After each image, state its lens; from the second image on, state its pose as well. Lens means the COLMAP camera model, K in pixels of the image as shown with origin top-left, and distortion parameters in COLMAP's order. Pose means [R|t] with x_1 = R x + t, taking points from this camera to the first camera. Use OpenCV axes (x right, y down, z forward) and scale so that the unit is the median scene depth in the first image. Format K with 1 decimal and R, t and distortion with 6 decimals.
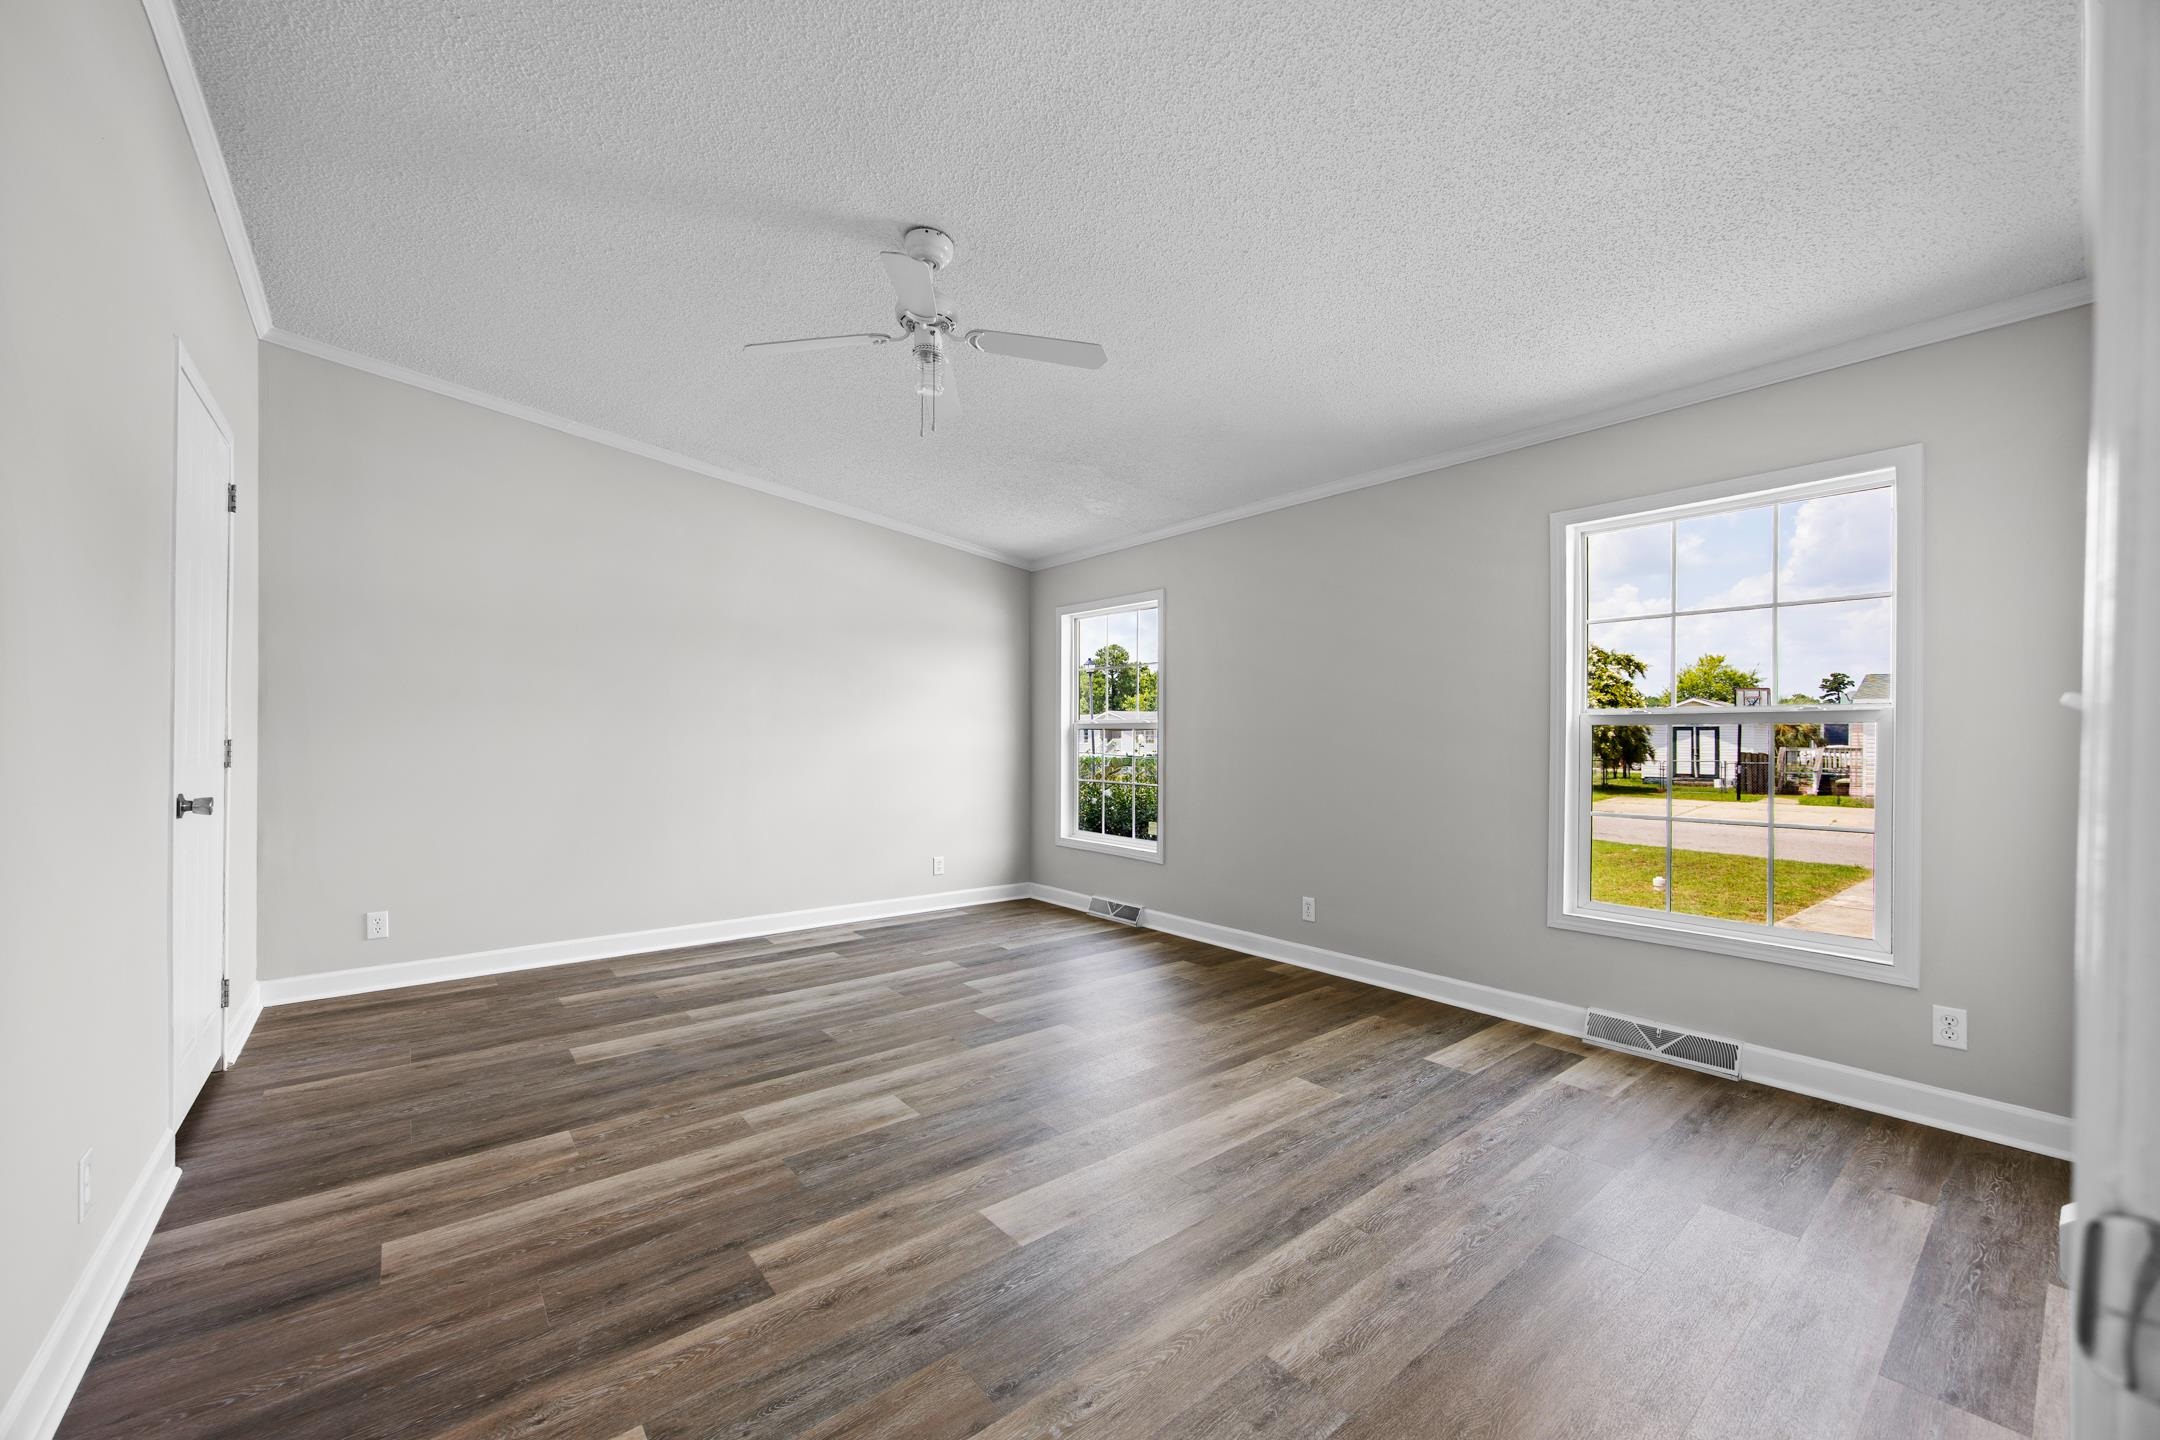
lens RADIAL K [[839.2, 0, 1109.5], [0, 839.2, 728.9], [0, 0, 1]] dist [0.000207, -0.000094]
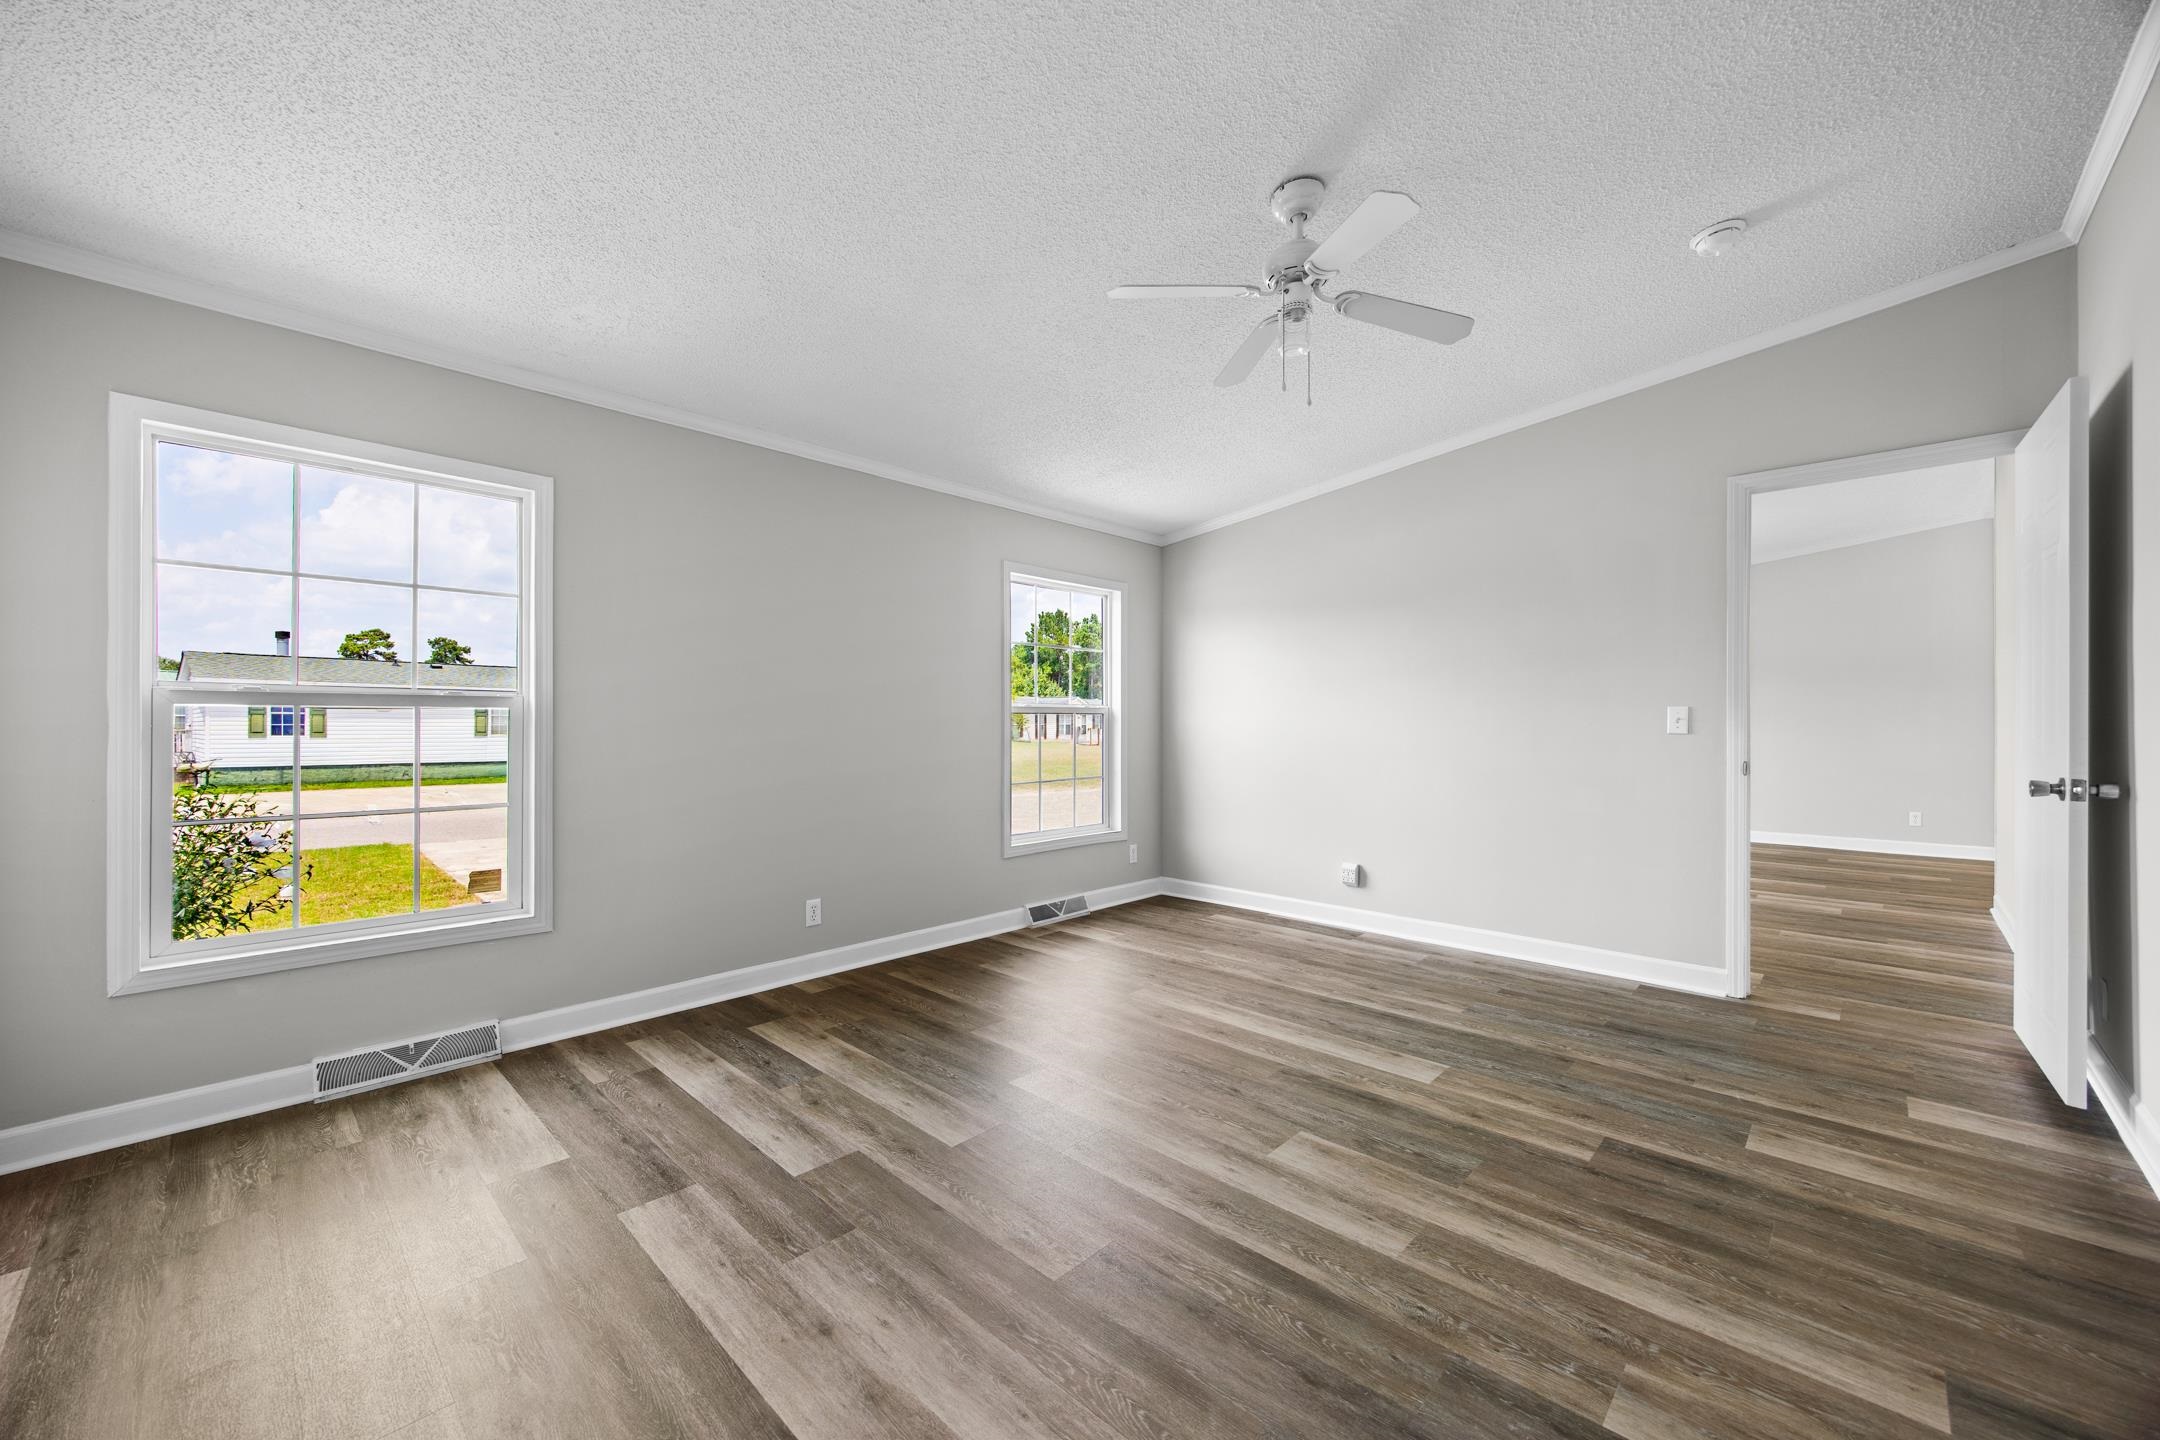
lens RADIAL K [[844.8, 0, 1077.1], [0, 844.8, 721.9], [0, 0, 1]] dist [-0.001629, -0.000131]
pose [[-0.111844, 0.000467, 0.993726, -1.241754], [-0.009919, 0.999950, -0.001587, 0.024686], [-0.993676, -0.010035, -0.111834, 1.514724]]
